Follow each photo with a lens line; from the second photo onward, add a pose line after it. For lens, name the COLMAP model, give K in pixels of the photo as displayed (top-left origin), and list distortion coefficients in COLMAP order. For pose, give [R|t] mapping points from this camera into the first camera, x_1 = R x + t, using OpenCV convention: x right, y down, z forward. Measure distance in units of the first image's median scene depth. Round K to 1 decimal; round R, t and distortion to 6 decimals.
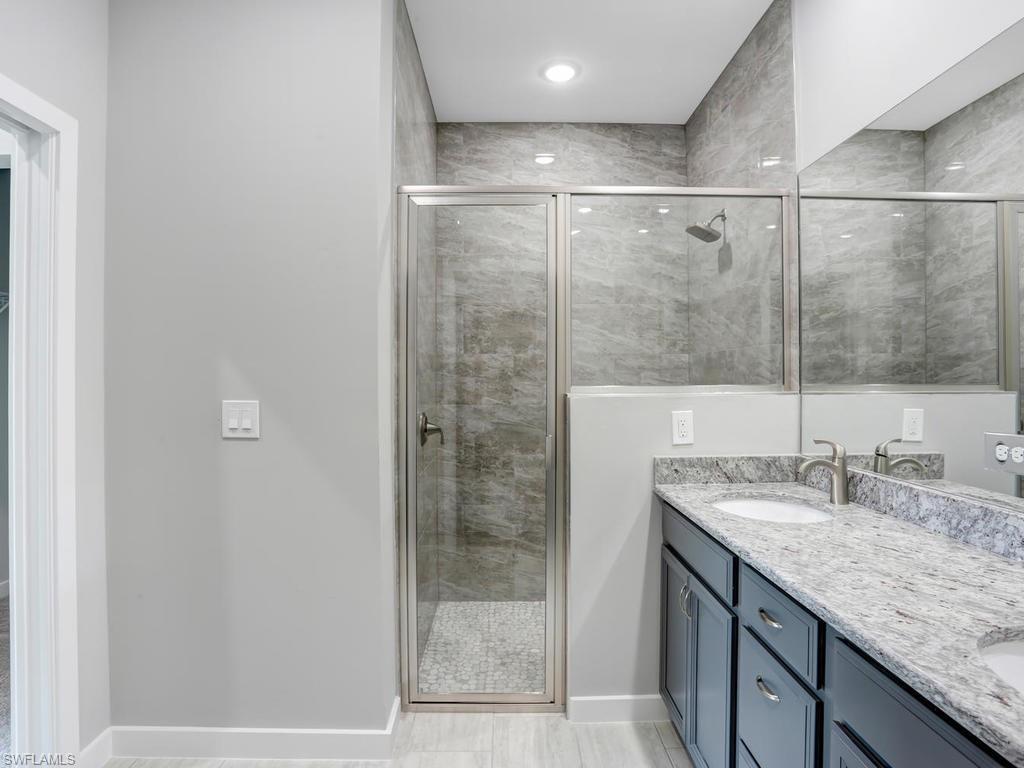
lens RADIAL K [[580.6, 0, 512.0], [0, 580.6, 384.0], [0, 0, 1]] dist [-0.000574, 0.000120]
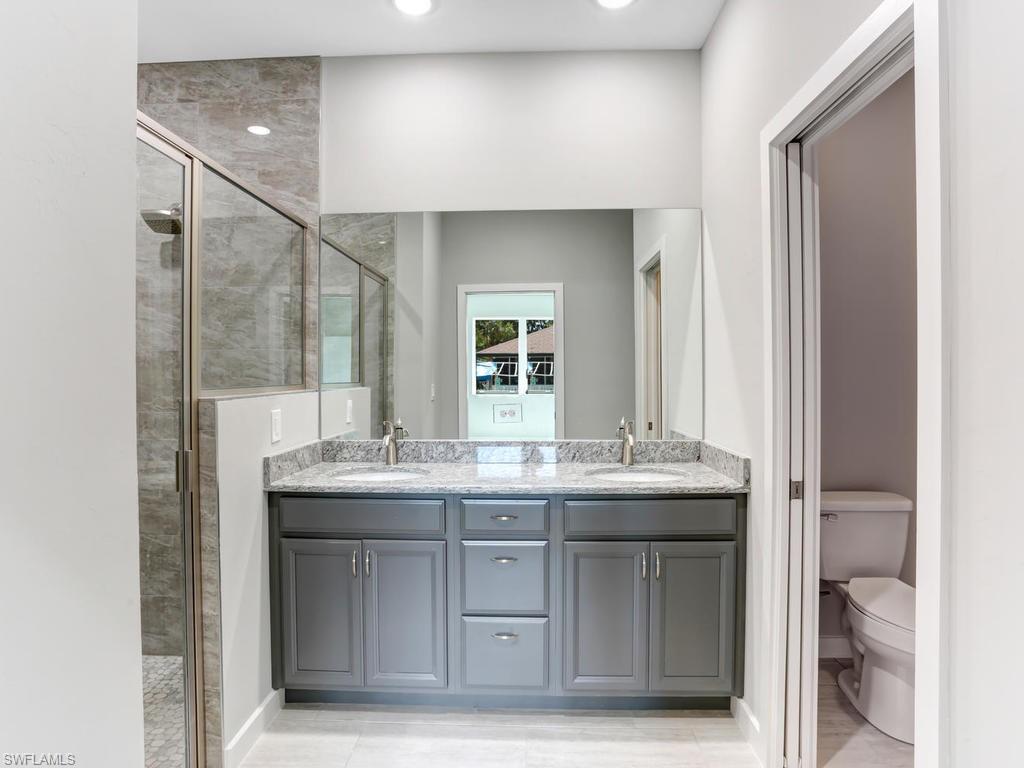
lens RADIAL K [[580.6, 0, 512.0], [0, 580.6, 384.0], [0, 0, 1]] dist [-0.000574, 0.000120]
pose [[0.048510, -0.009557, 0.998777, -0.739350], [0.013473, 0.999870, 0.008913, -0.003745], [-0.998732, 0.013024, 0.048632, 0.528591]]
